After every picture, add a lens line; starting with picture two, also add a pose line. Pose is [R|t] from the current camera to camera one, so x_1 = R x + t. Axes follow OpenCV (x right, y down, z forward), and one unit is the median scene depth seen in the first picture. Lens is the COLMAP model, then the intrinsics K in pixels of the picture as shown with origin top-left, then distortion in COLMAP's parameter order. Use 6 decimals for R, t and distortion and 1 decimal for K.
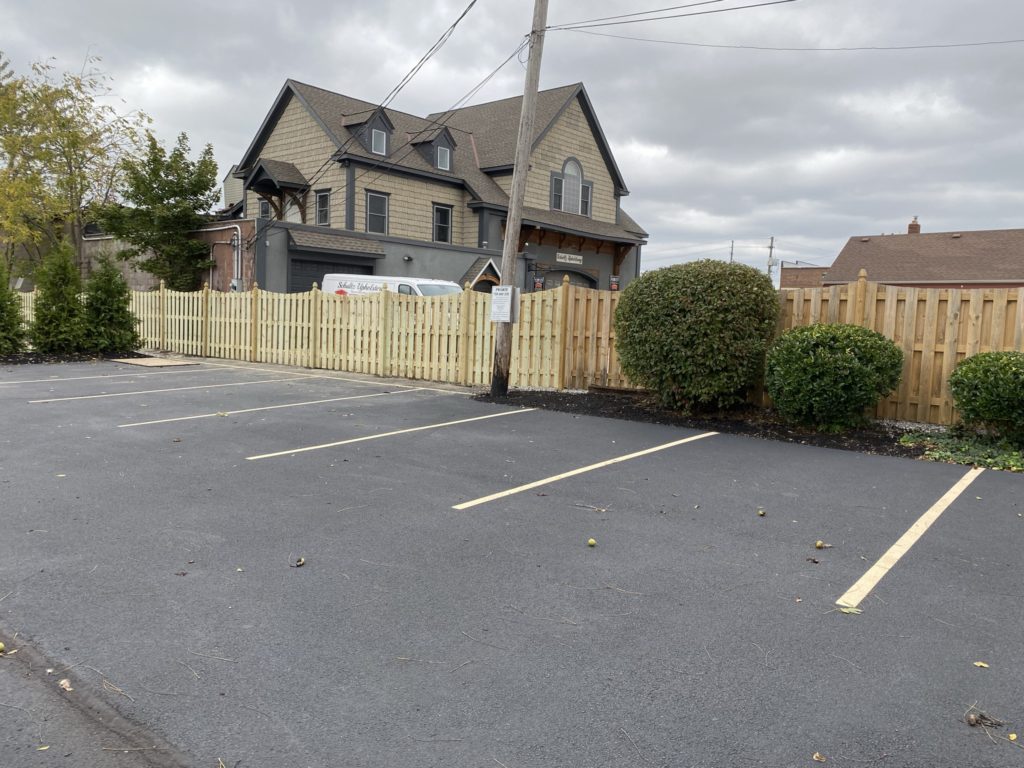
lens RADIAL K [[758.6, 0, 517.6], [0, 758.6, 377.9], [0, 0, 1]] dist [0.006277, 0.002318]
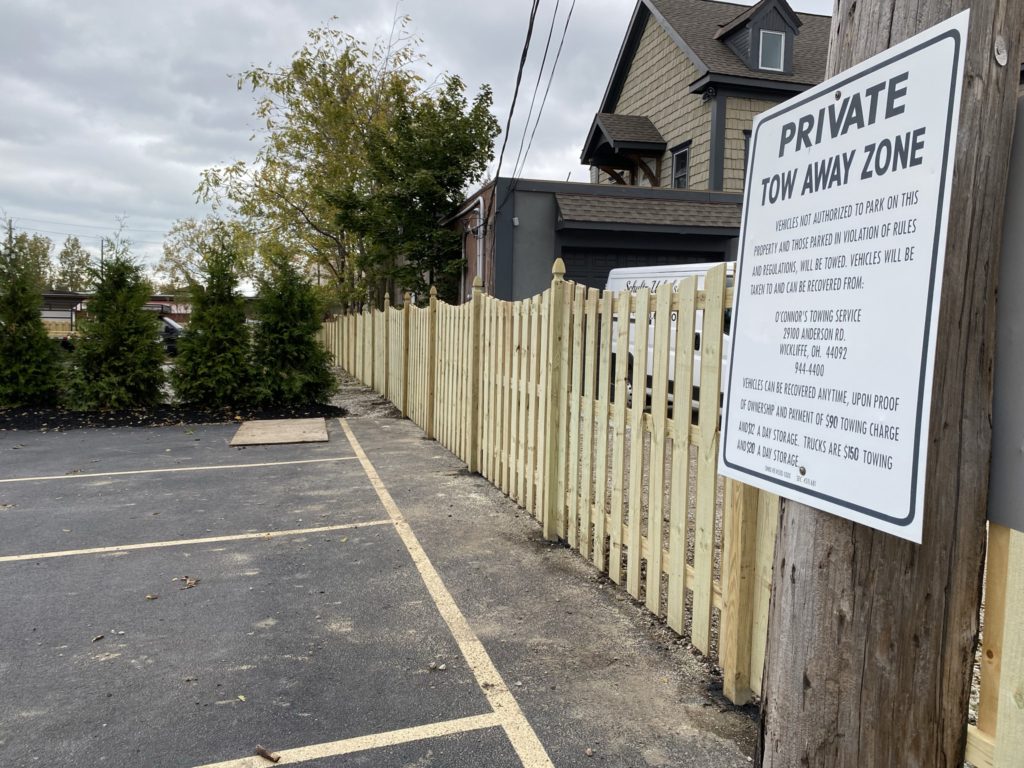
lens RADIAL K [[758.6, 0, 517.6], [0, 758.6, 377.9], [0, 0, 1]] dist [0.006277, 0.002318]
pose [[0.819930, 0.021499, -0.572060, -0.000396], [-0.036724, 0.999212, -0.015085, -0.032556], [0.571284, 0.033377, 0.820073, 0.345702]]
